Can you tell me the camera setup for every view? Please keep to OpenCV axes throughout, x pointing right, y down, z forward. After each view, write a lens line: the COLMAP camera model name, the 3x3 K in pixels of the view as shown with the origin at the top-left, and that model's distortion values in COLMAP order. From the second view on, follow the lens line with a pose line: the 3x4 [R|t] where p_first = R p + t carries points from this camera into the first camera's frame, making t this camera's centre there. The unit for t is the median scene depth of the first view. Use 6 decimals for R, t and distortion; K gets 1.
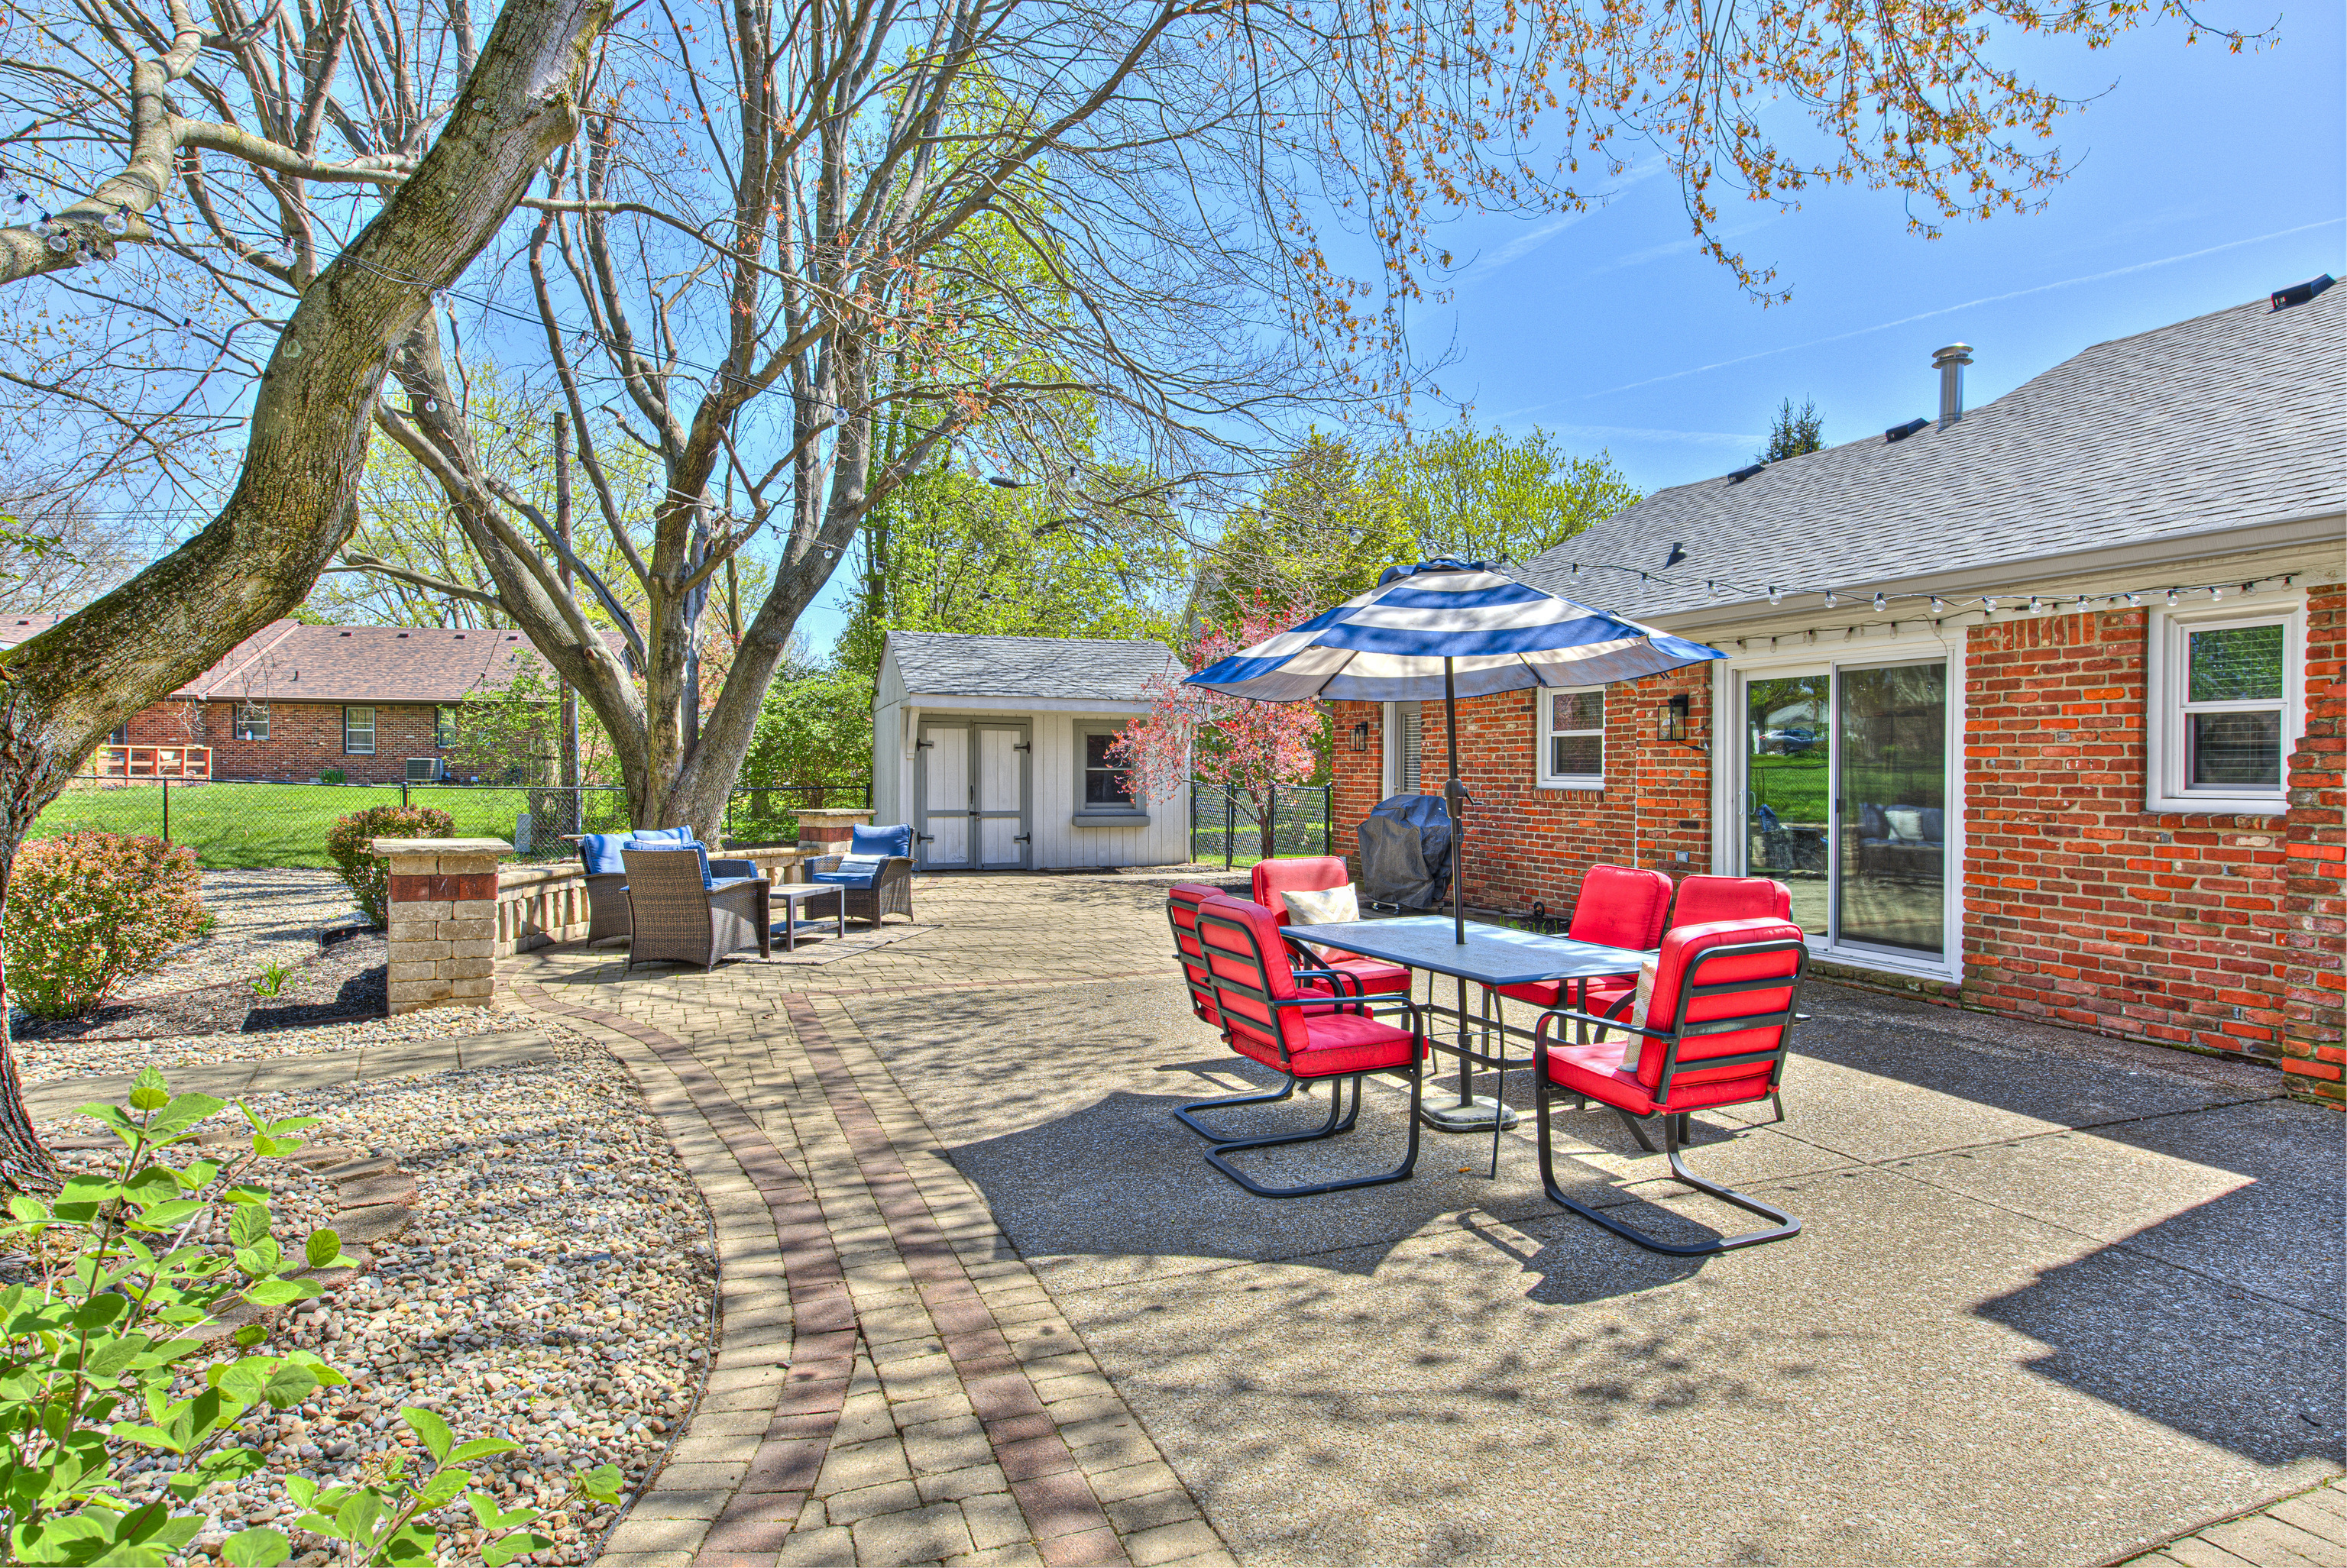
lens RADIAL K [[1274.9, 0, 1166.4], [0, 1274.9, 779.0], [0, 0, 1]] dist [-0.003279, -0.000896]
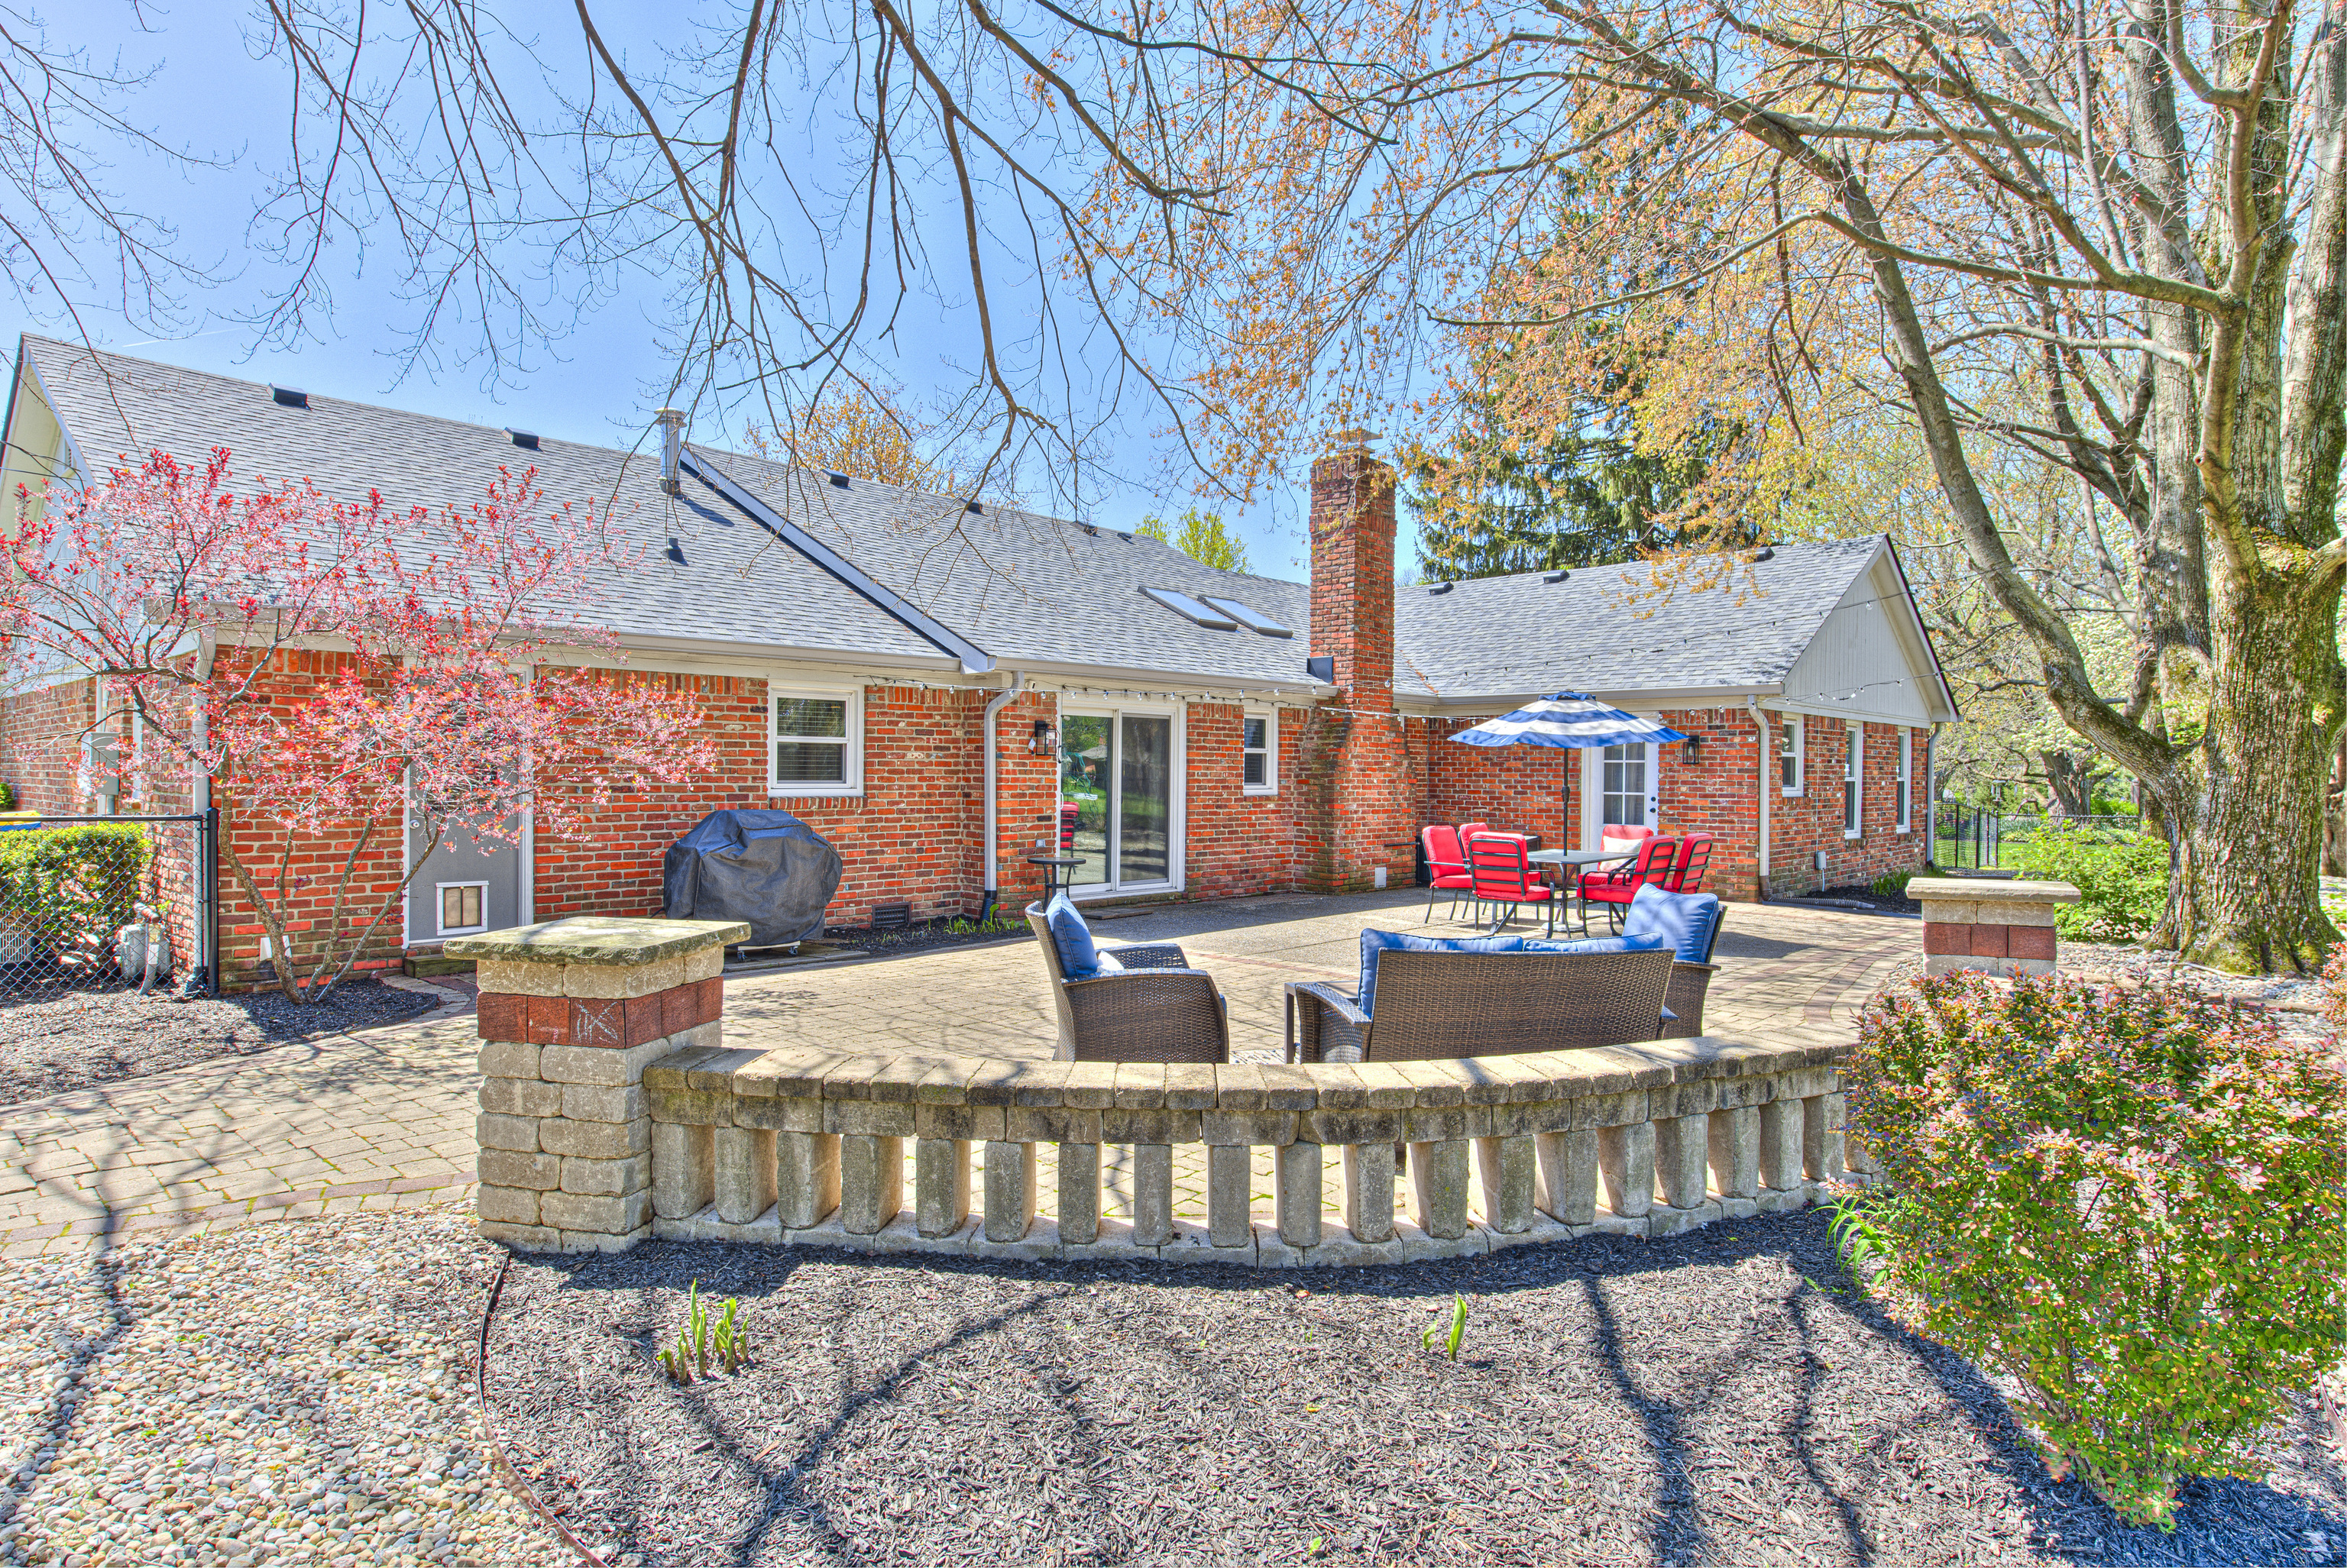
lens RADIAL K [[1325.9, 0, 1160.9], [0, 1325.9, 780.3], [0, 0, 1]] dist [0.002201, 0.000149]
pose [[-0.441996, -0.011555, 0.896943, -1.282509], [-0.000459, 0.999920, 0.012655, -0.031543], [-0.897017, 0.005181, -0.441966, 2.163335]]
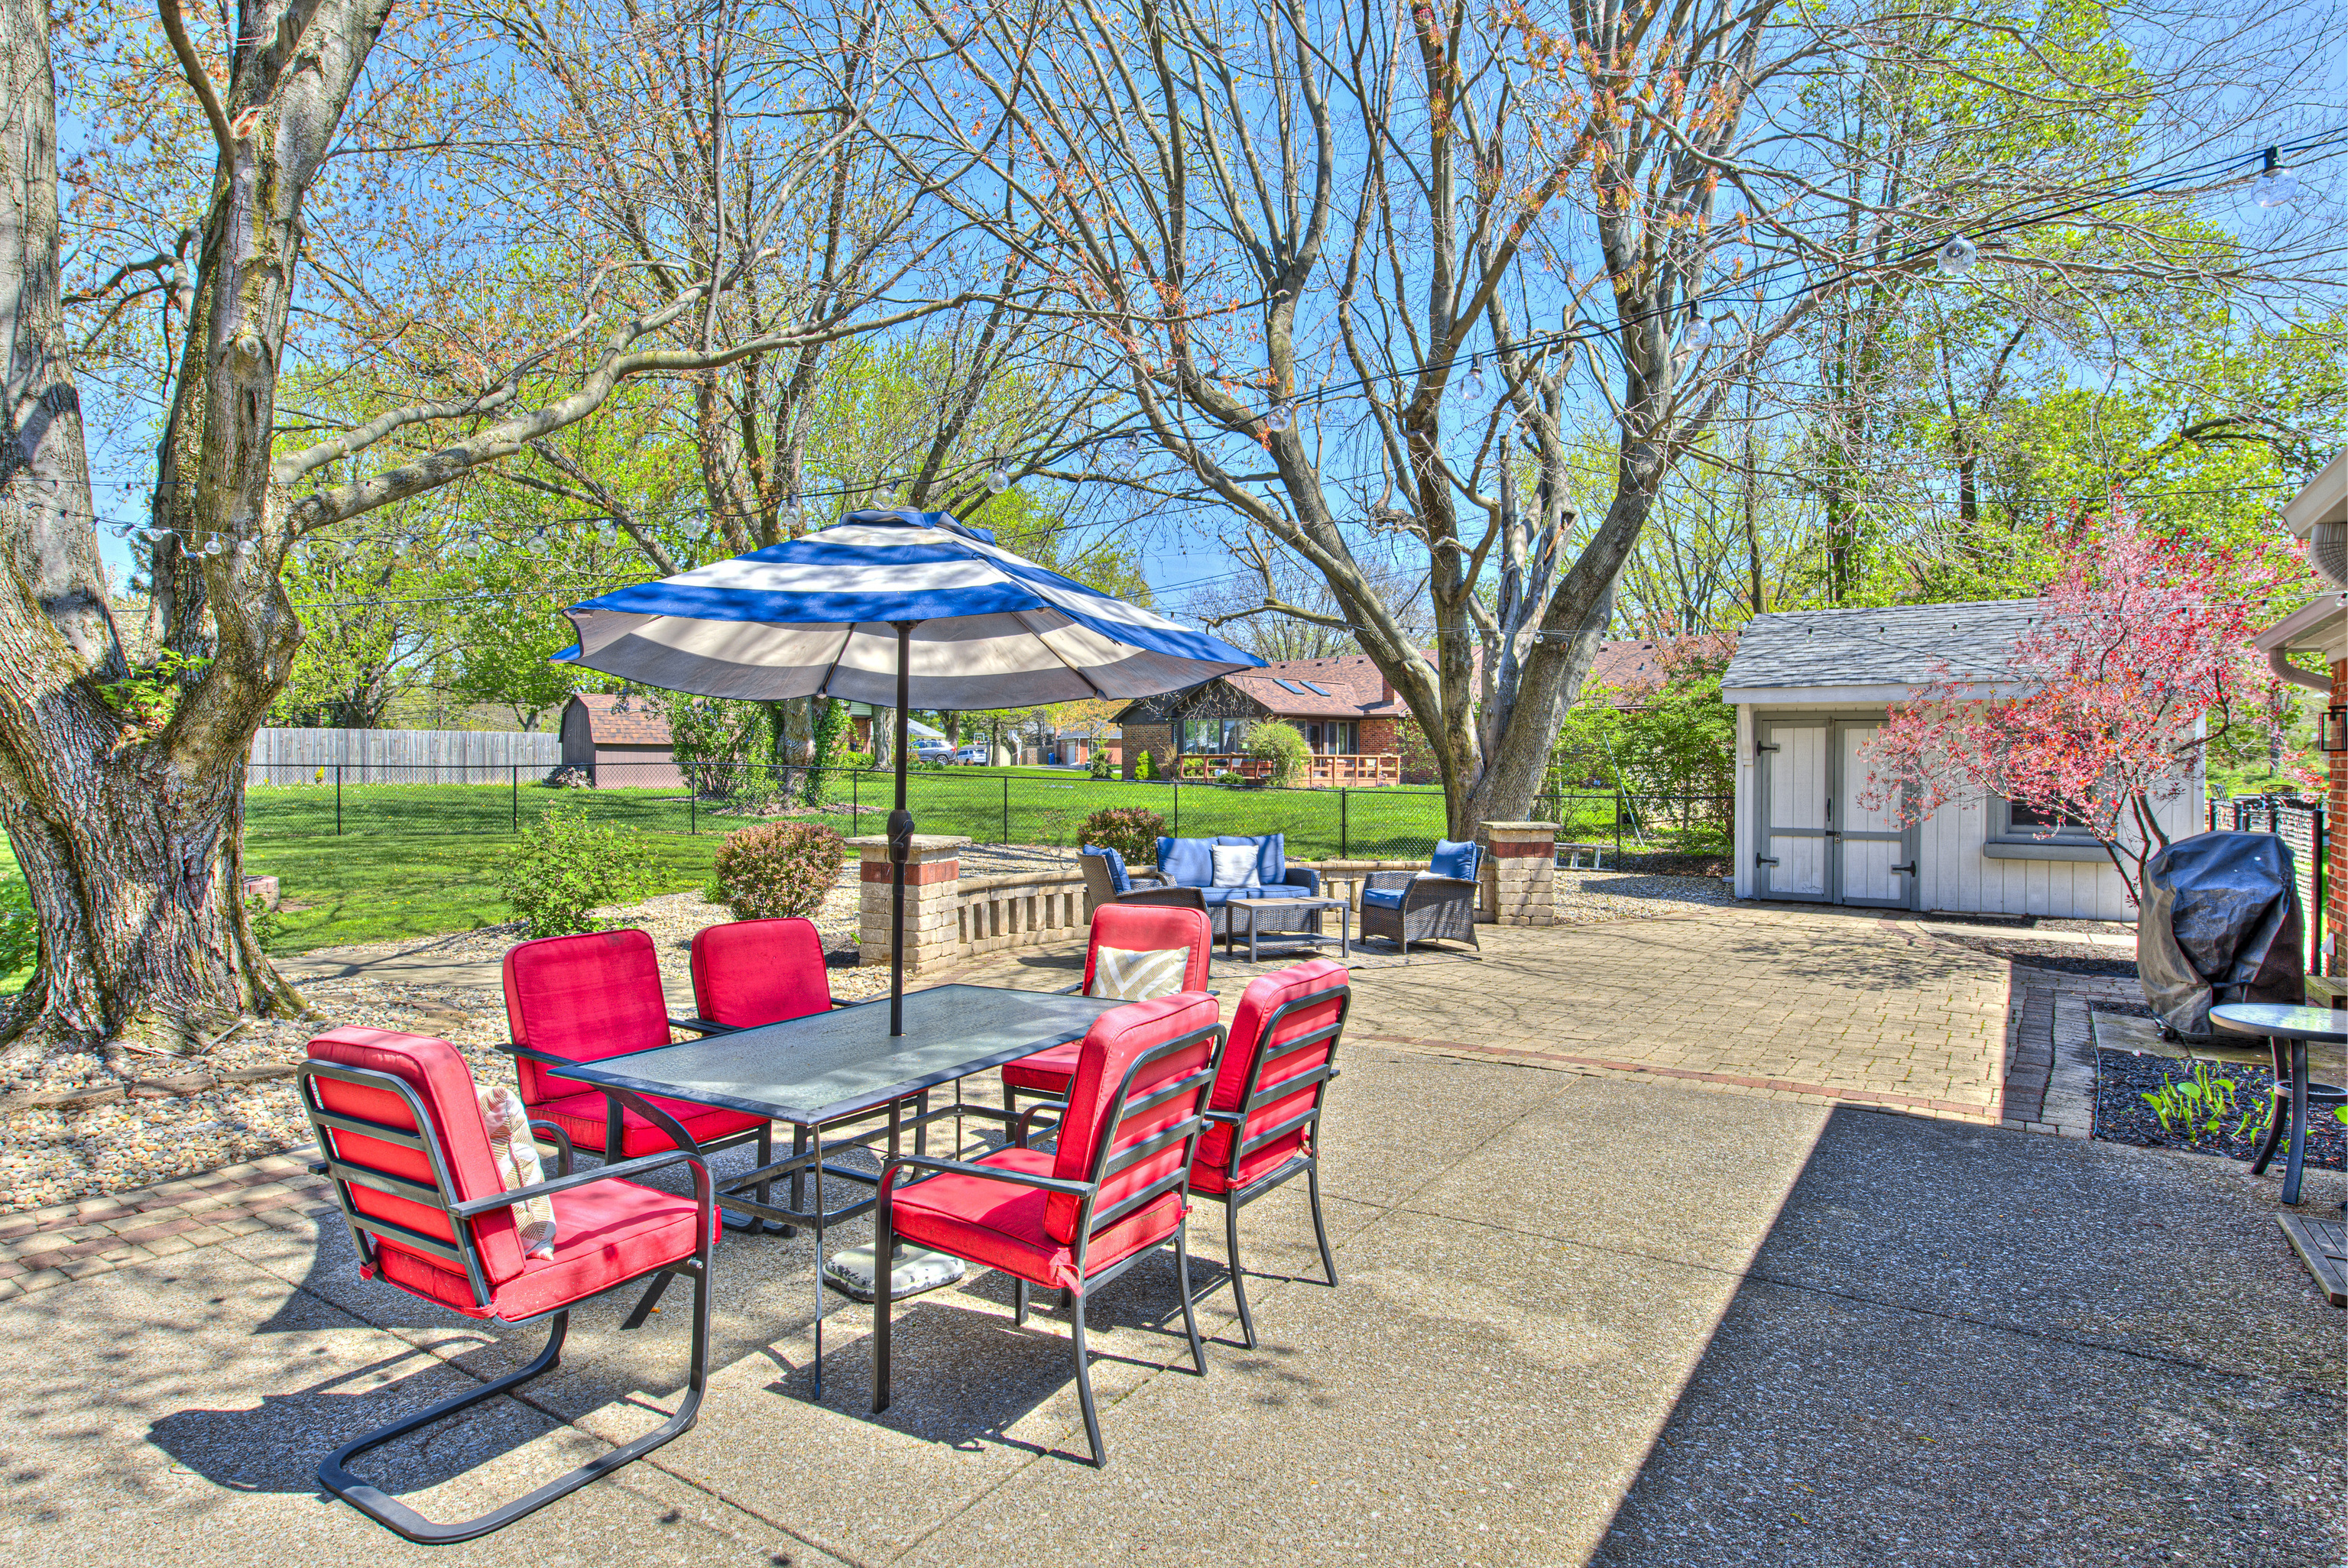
lens RADIAL K [[1275.5, 0, 1166.9], [0, 1275.5, 779.0], [0, 0, 1]] dist [-0.003279, -0.000896]
pose [[0.575580, 0.005661, -0.817726, 0.722308], [-0.007149, 0.999973, 0.001891, -0.015625], [0.817714, 0.004758, 0.575605, 0.554002]]
